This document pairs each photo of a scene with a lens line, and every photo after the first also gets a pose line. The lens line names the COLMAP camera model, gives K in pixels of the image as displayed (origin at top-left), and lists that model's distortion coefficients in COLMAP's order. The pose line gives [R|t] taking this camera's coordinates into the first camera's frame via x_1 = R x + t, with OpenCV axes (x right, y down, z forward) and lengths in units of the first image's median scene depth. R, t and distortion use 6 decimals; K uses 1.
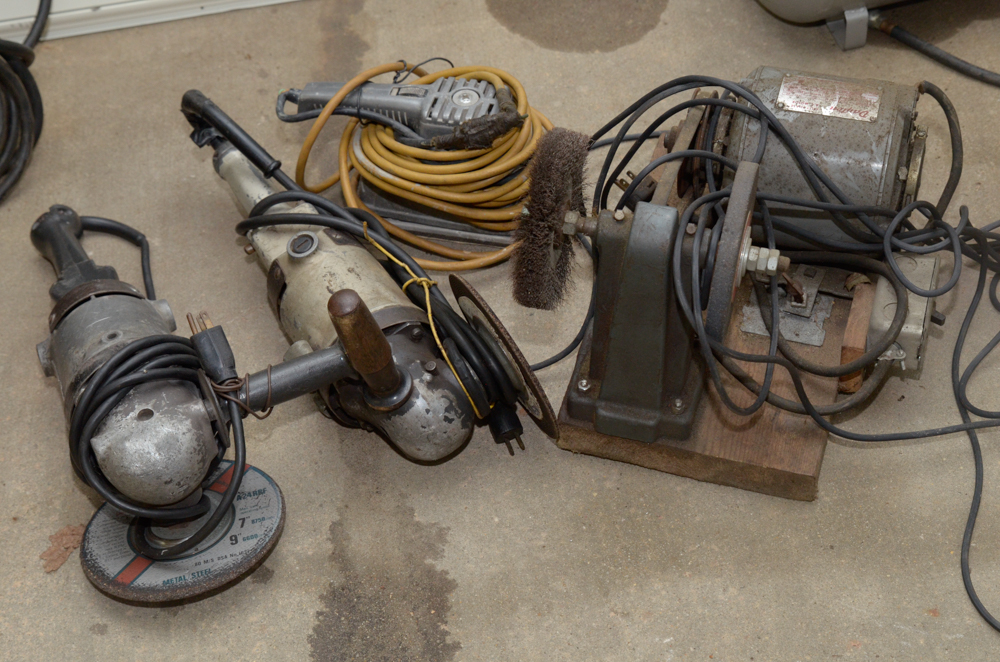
lens RADIAL K [[1917.3, 0, 500.8], [0, 1917.3, 331.0], [0, 0, 1]] dist [-0.017631, 0.000000]
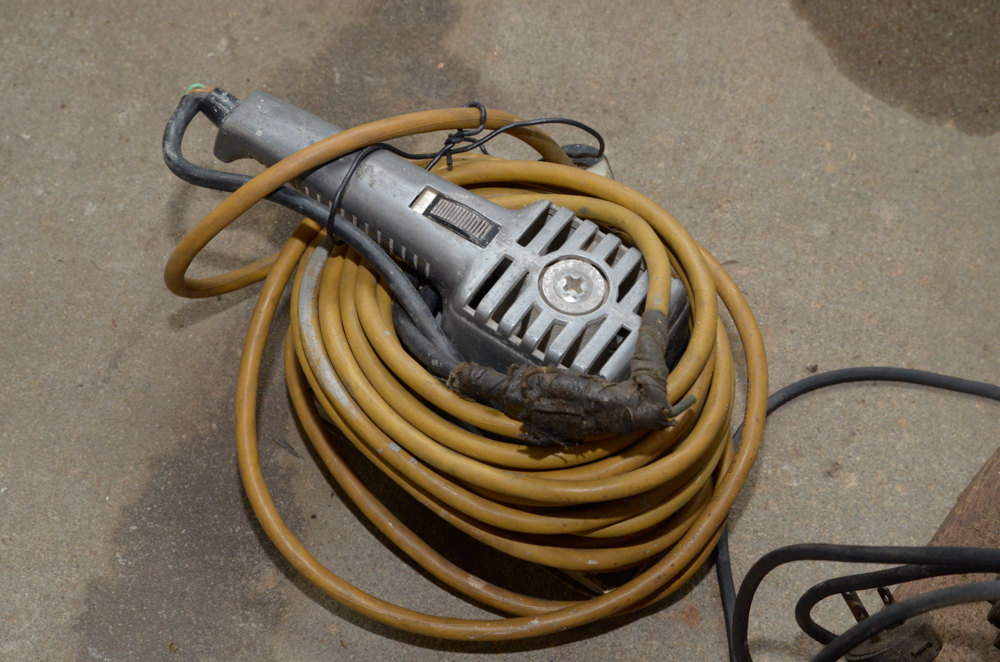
lens RADIAL K [[2035.1, 0, 503.7], [0, 2035.1, 331.6], [0, 0, 1]] dist [0.025506, 0.000000]
pose [[0.936074, 0.343862, -0.074334, 0.003655], [-0.318614, 0.918212, 0.235313, -0.227338], [0.149169, -0.196586, 0.969073, 0.618439]]
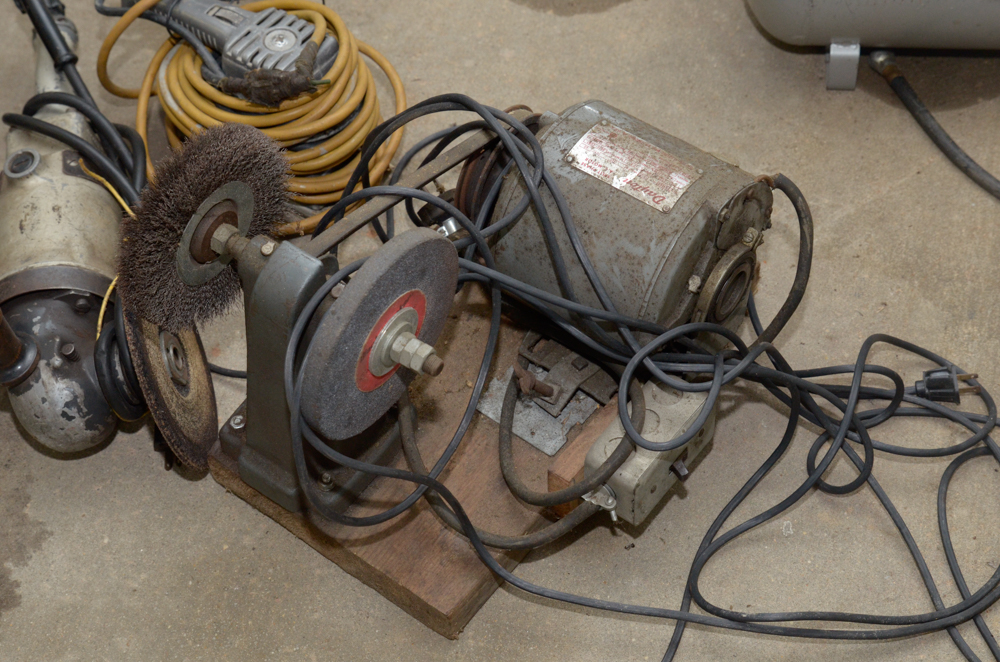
lens RADIAL K [[1917.3, 0, 497.8], [0, 1917.3, 330.5], [0, 0, 1]] dist [-0.017631, 0.000000]
pose [[0.934472, 0.288313, -0.208895, 0.306290], [-0.264523, 0.954932, 0.134659, -0.149523], [0.238305, -0.070578, 0.968623, 0.214069]]
